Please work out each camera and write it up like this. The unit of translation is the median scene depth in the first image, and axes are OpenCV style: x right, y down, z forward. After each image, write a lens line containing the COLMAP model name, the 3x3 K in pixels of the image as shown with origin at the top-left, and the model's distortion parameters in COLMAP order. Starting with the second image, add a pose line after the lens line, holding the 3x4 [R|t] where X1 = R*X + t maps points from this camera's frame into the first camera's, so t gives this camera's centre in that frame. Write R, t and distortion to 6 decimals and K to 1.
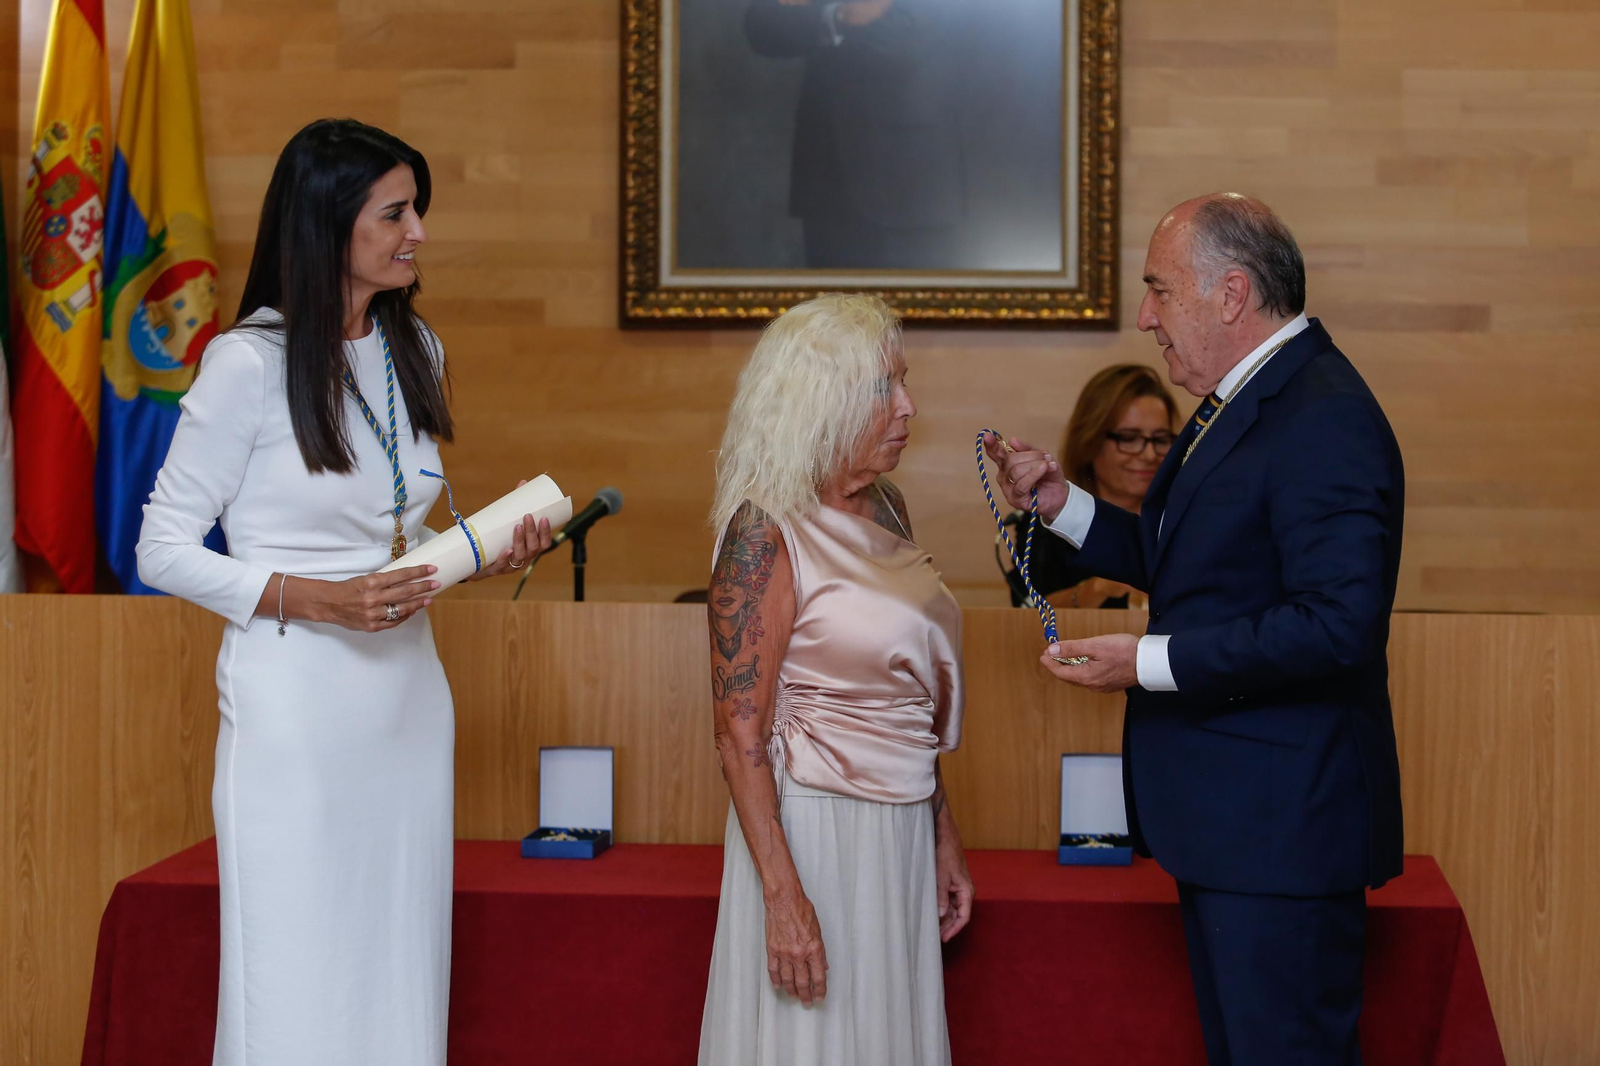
lens RADIAL K [[3905.5, 0, 800.0], [0, 3905.5, 533.0], [0, 0, 1]] dist [-0.372932, 3.076682]
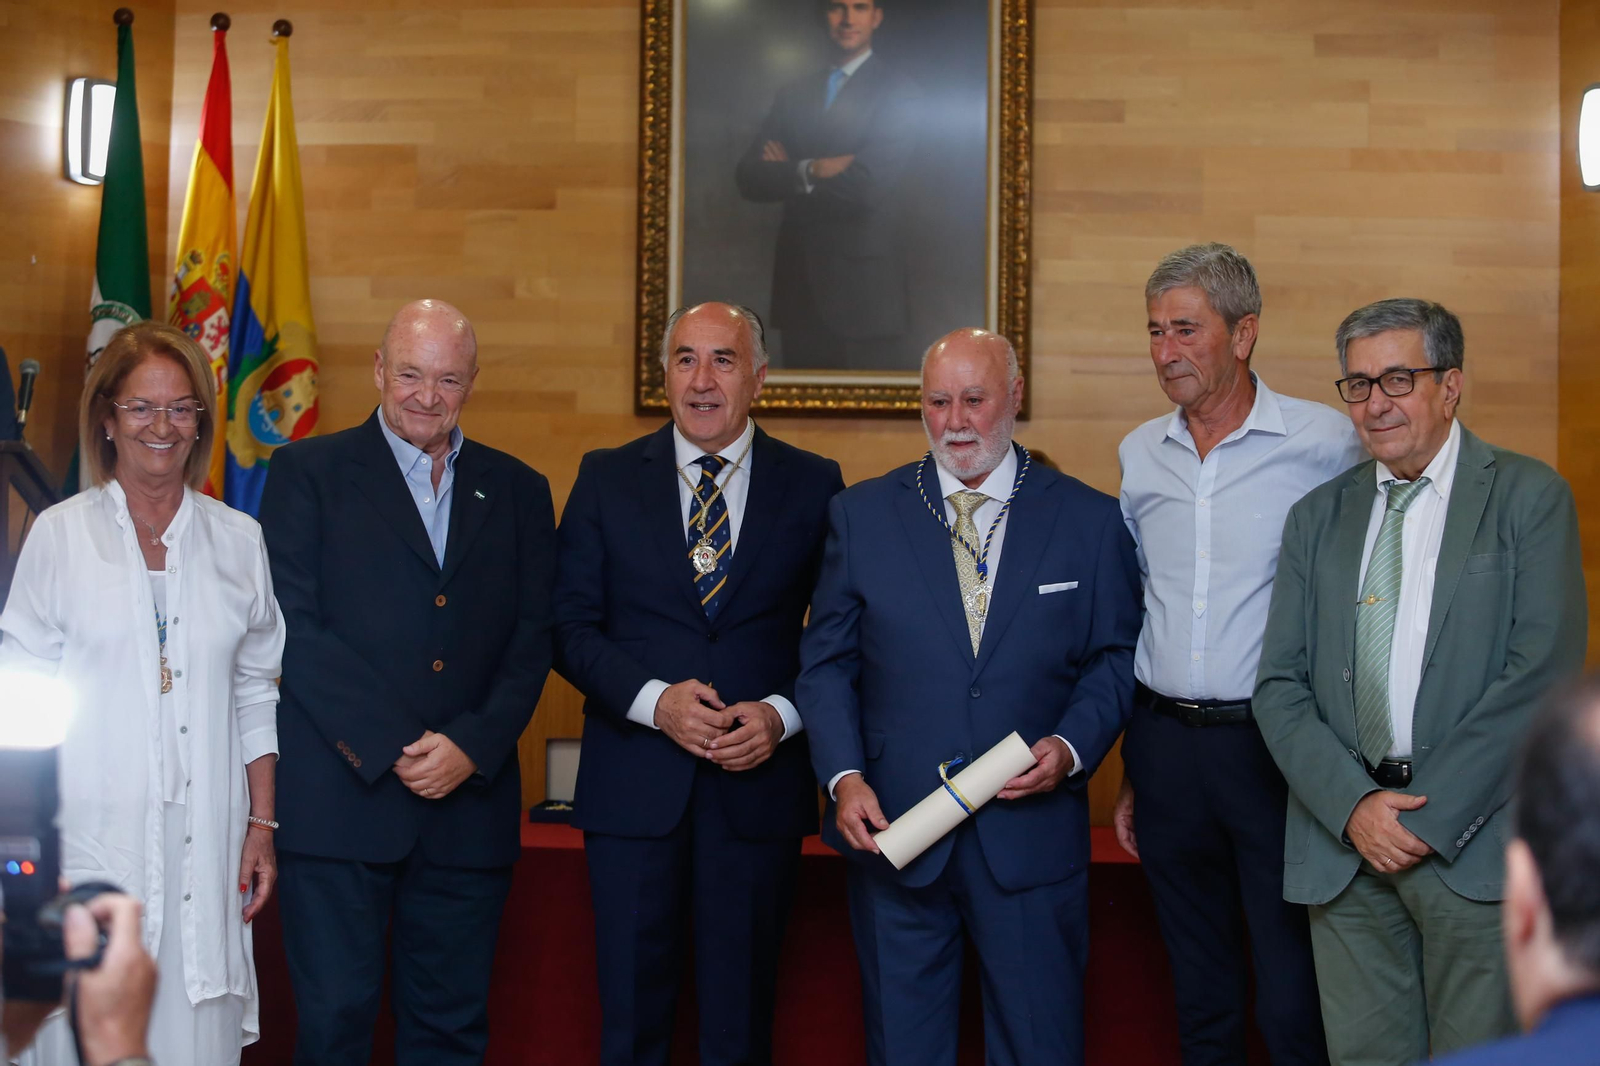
lens RADIAL K [[3215.3, 0, 803.2], [0, 3215.3, 575.3], [0, 0, 1]] dist [-0.261630, -0.131370]
pose [[0.999943, 0.008717, -0.006137, 0.015665], [-0.008746, 0.999951, -0.004736, 0.004147], [0.006095, 0.004789, 0.999970, -0.044954]]
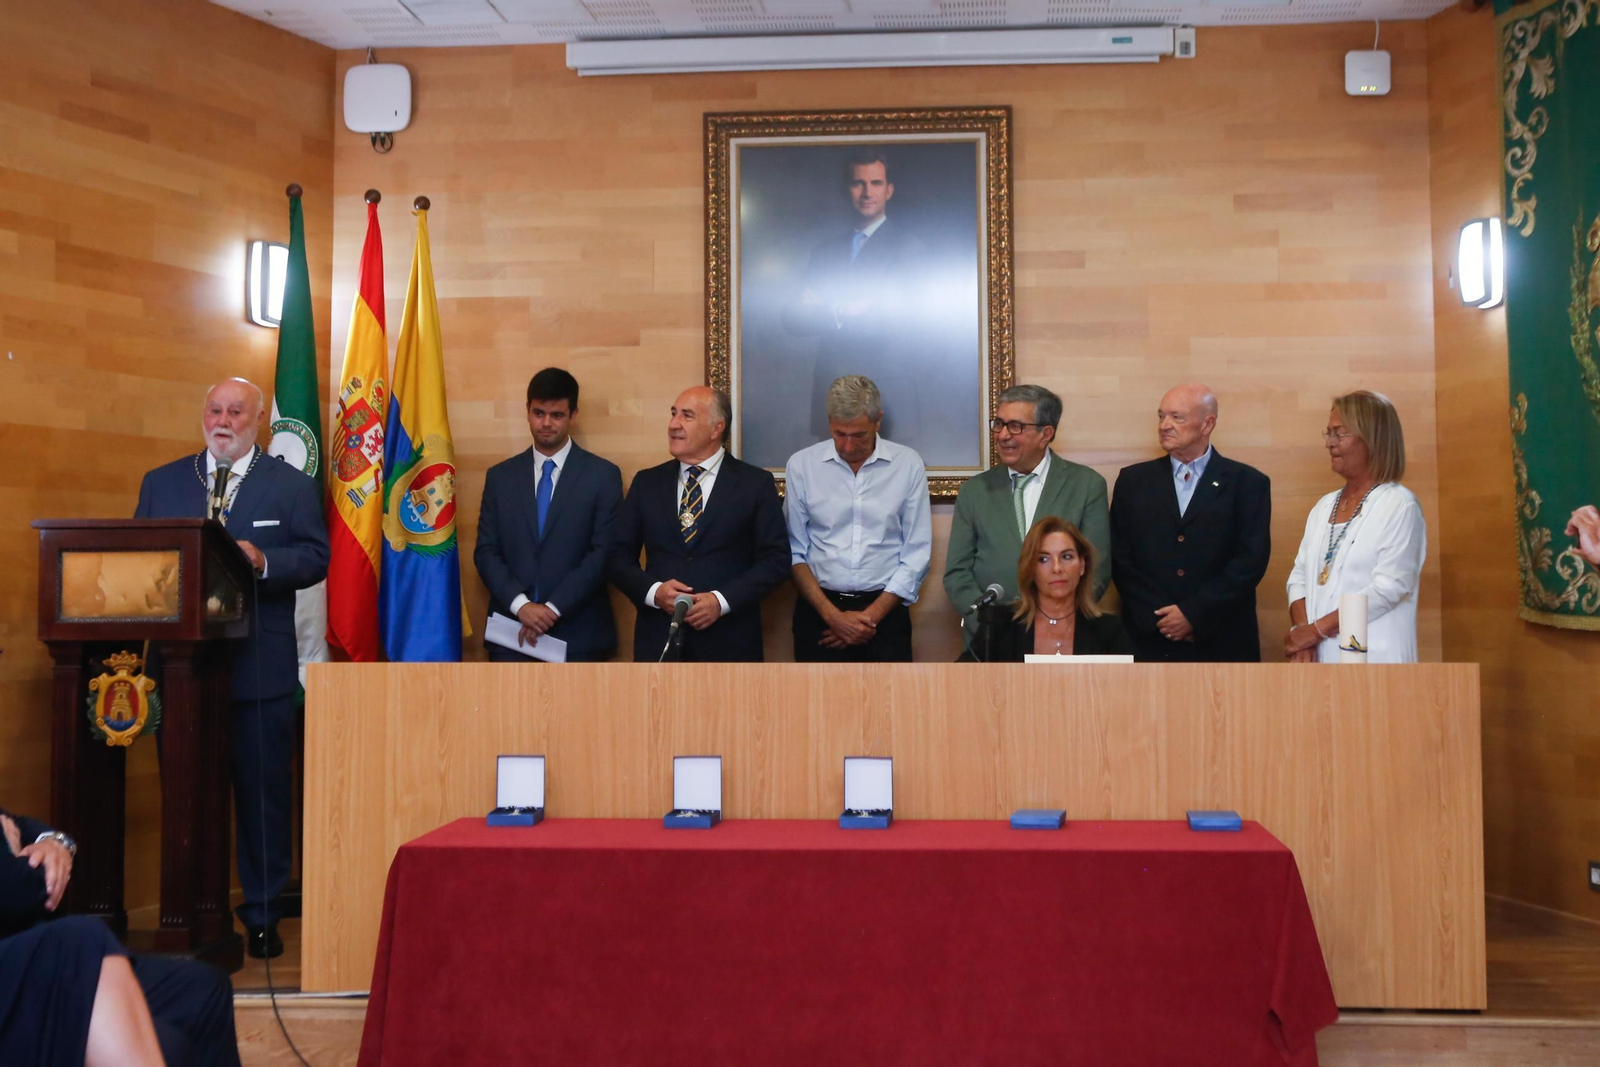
lens RADIAL K [[2215.3, 0, 792.5], [0, 2215.3, 460.7], [0, 0, 1]] dist [-0.023964, 0.012990]
pose [[0.999865, -0.010439, 0.012714, -0.022573], [0.011584, 0.995545, -0.093578, 0.015870], [-0.011680, 0.093712, 0.995531, 0.086114]]
